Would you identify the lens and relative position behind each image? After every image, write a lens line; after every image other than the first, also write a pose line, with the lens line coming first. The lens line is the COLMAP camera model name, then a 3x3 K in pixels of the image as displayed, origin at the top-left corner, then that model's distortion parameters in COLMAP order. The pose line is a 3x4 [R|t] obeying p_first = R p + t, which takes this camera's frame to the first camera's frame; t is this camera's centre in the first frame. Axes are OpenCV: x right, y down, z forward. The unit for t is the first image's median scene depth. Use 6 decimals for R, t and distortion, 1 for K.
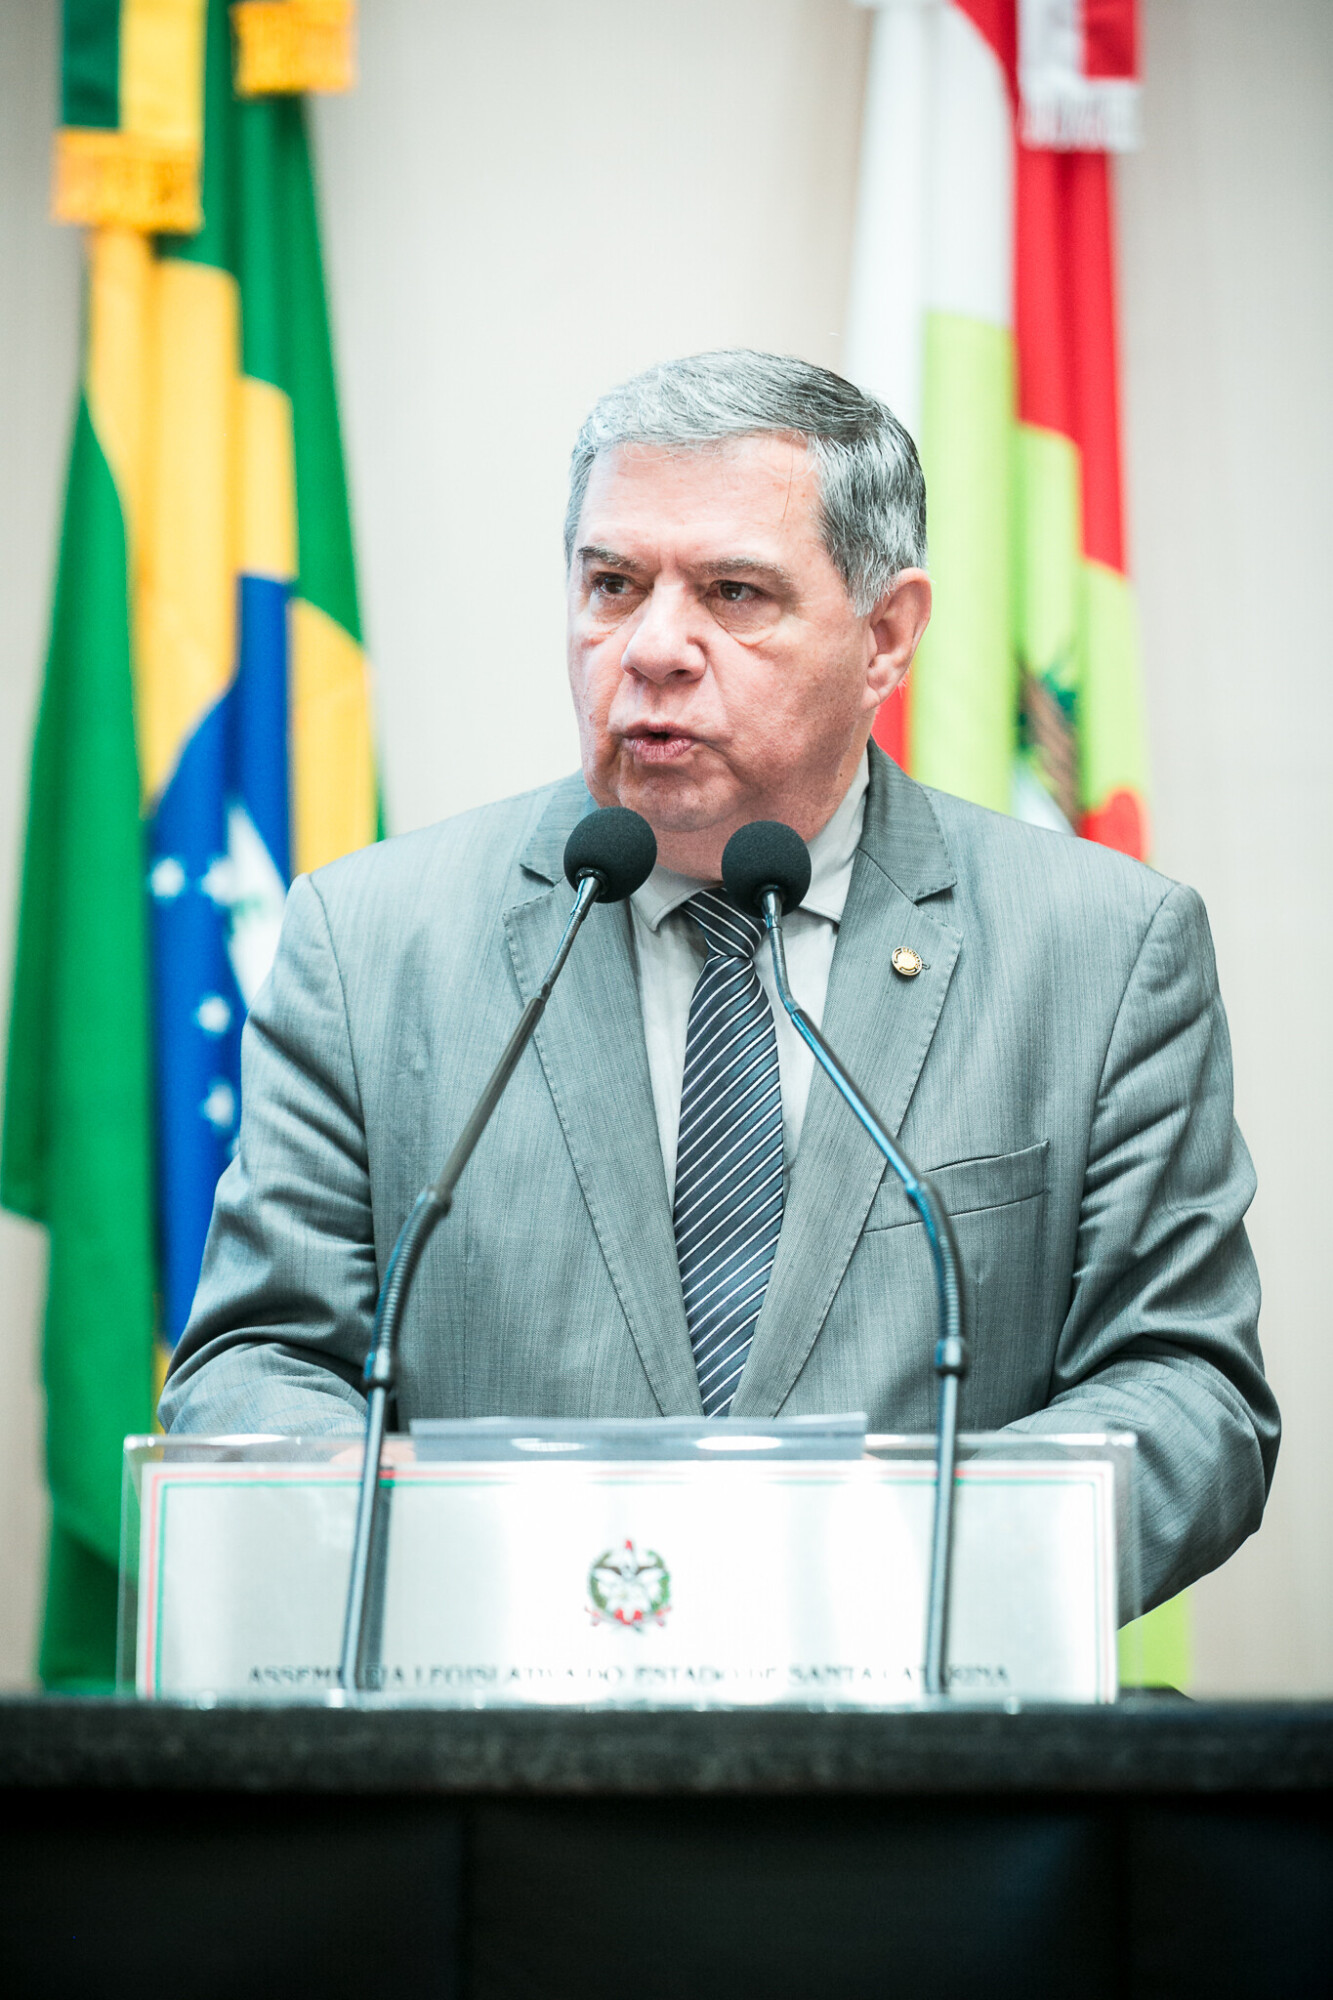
lens RADIAL K [[7825.1, 0, 666.5], [0, 7825.1, 1000.0], [0, 0, 1]] dist [0.581822, -5.009369]
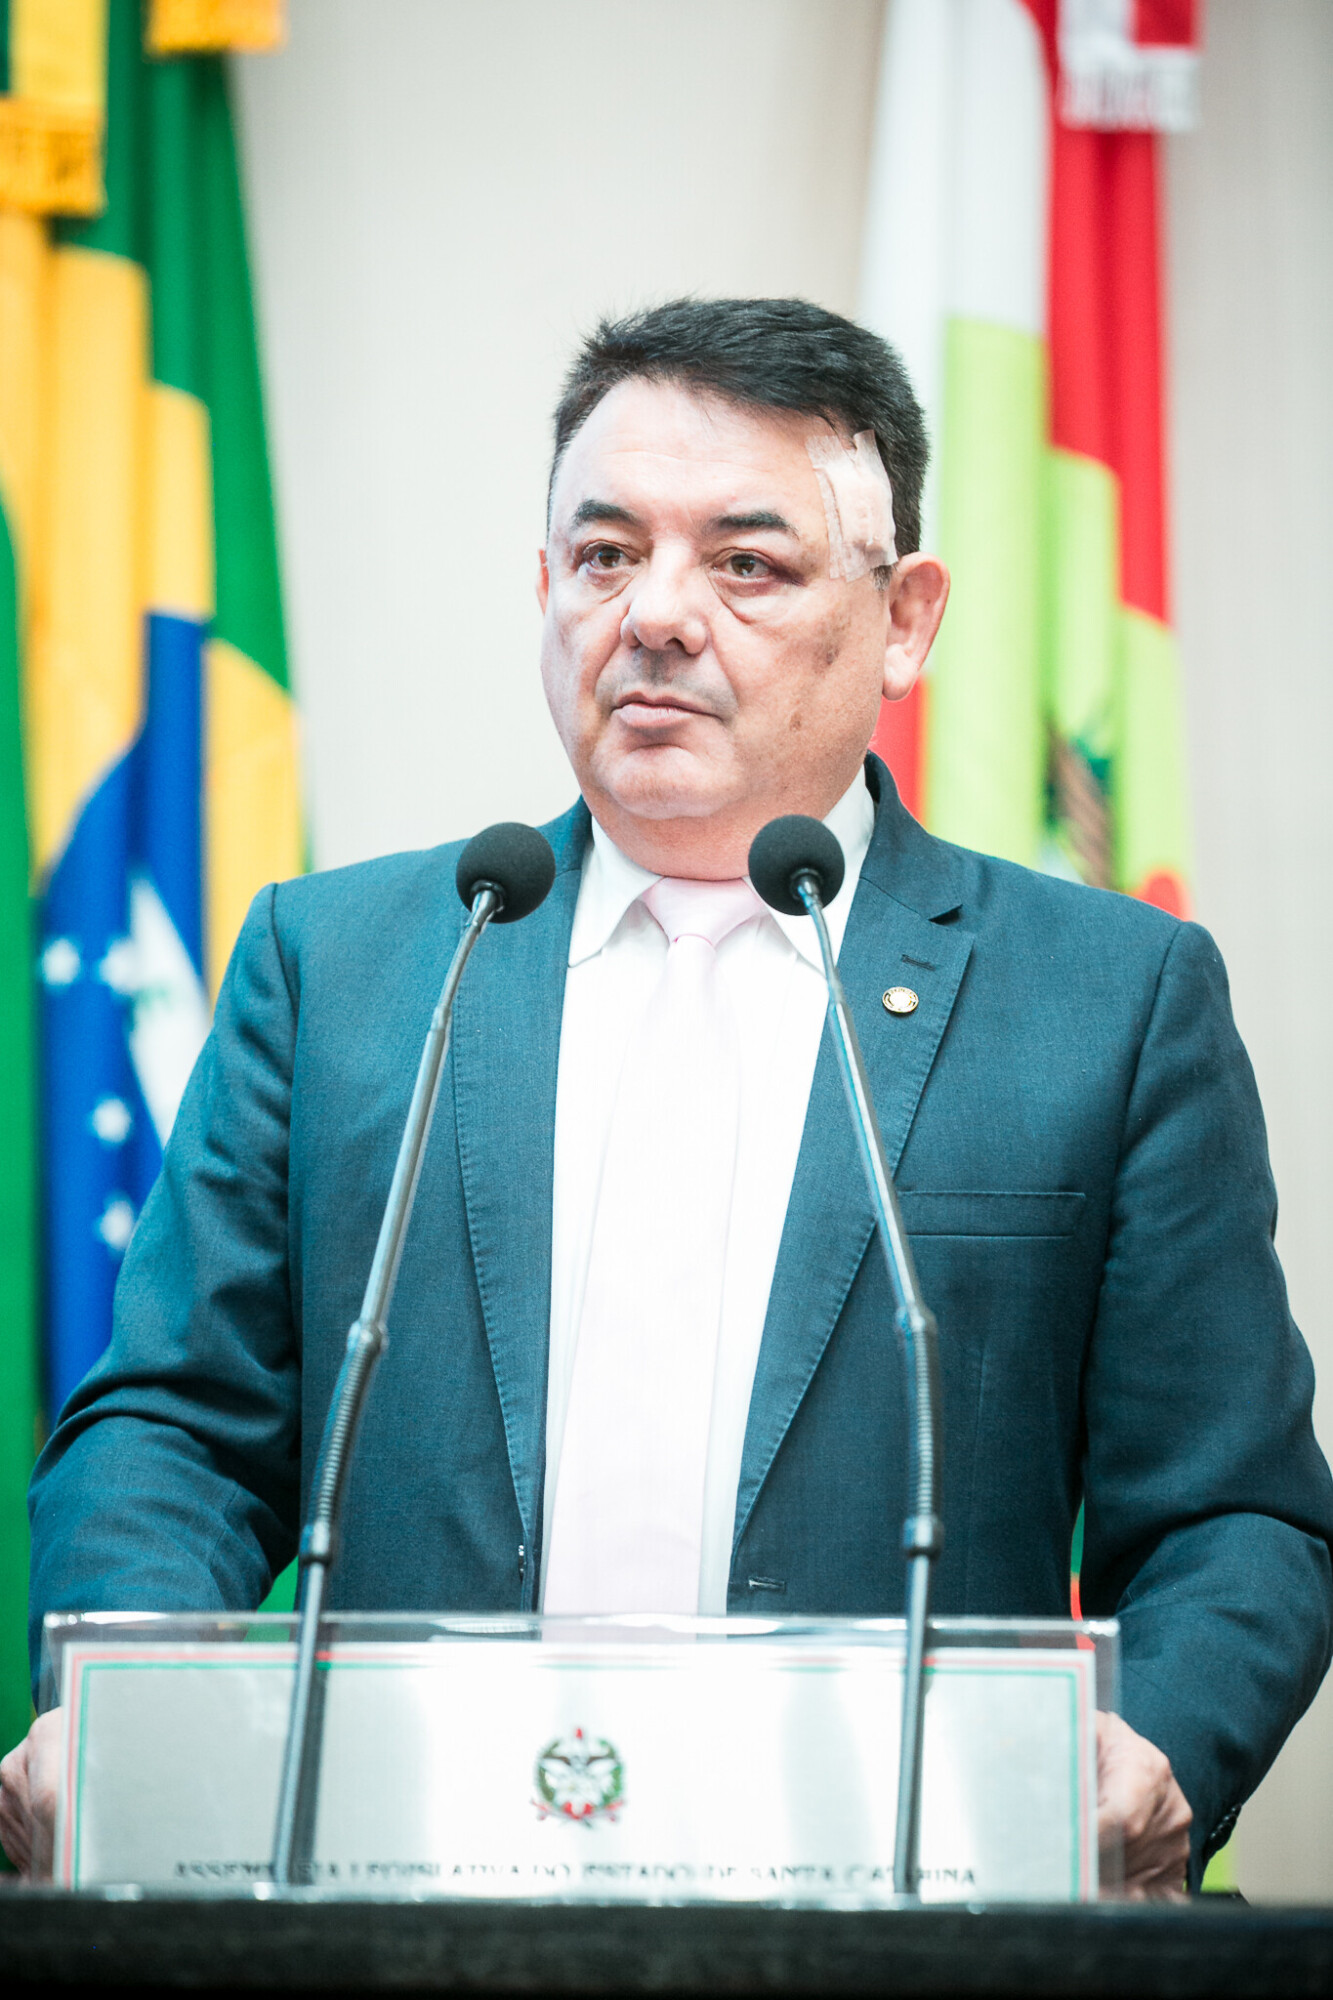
lens RADIAL K [[11128.0, 0, 724.3], [0, 11128.0, 998.4], [0, 0, 1]] dist [1.939507, 9.000691]
pose [[0.999901, 0.012634, 0.006130, 0.003229], [-0.012645, 0.999919, 0.001721, -0.021464], [-0.006107, -0.001798, 0.999980, -0.349412]]
